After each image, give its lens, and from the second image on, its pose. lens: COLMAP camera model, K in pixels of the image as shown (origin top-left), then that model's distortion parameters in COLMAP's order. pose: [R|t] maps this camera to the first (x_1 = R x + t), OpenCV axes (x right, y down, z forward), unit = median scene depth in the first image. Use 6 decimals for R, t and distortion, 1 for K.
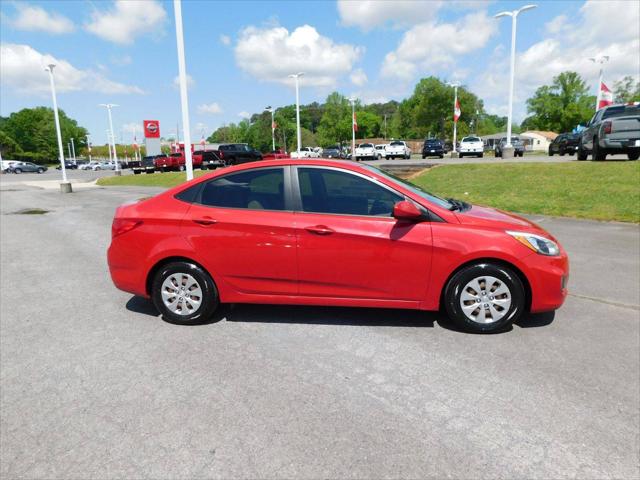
lens RADIAL K [[425.2, 0, 321.1], [0, 425.2, 241.4], [0, 0, 1]] dist [-0.069242, 0.051397]
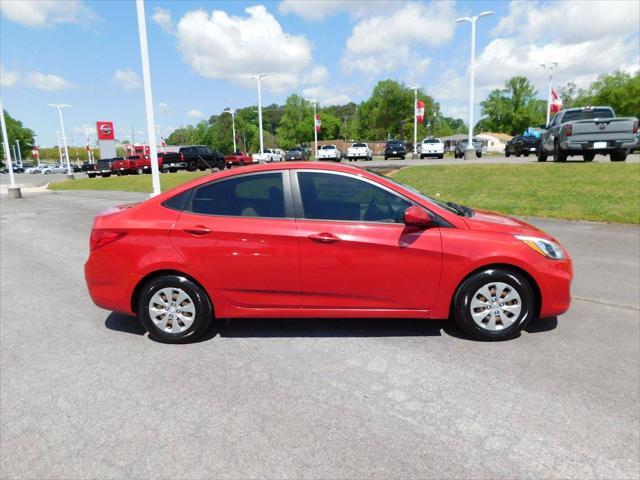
lens RADIAL K [[425.2, 0, 321.2], [0, 425.2, 240.7], [0, 0, 1]] dist [-0.069242, 0.051397]
pose [[0.995657, -0.020563, 0.090798, -0.081229], [0.021072, 0.999767, -0.004646, -0.014662], [-0.090681, 0.006539, 0.995859, 0.053207]]
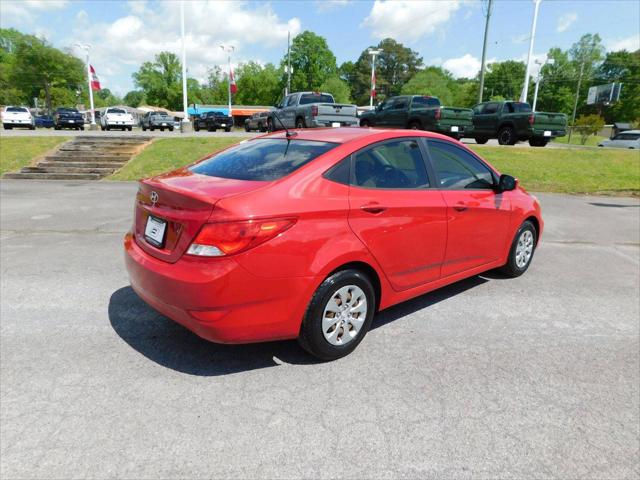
lens RADIAL K [[425.2, 0, 311.2], [0, 425.2, 231.7], [0, 0, 1]] dist [-0.069242, 0.051397]
pose [[0.650057, -0.131696, 0.748386, -1.025524], [0.103117, 0.991045, 0.084829, -0.092546], [-0.752856, 0.022027, 0.657816, 0.659787]]
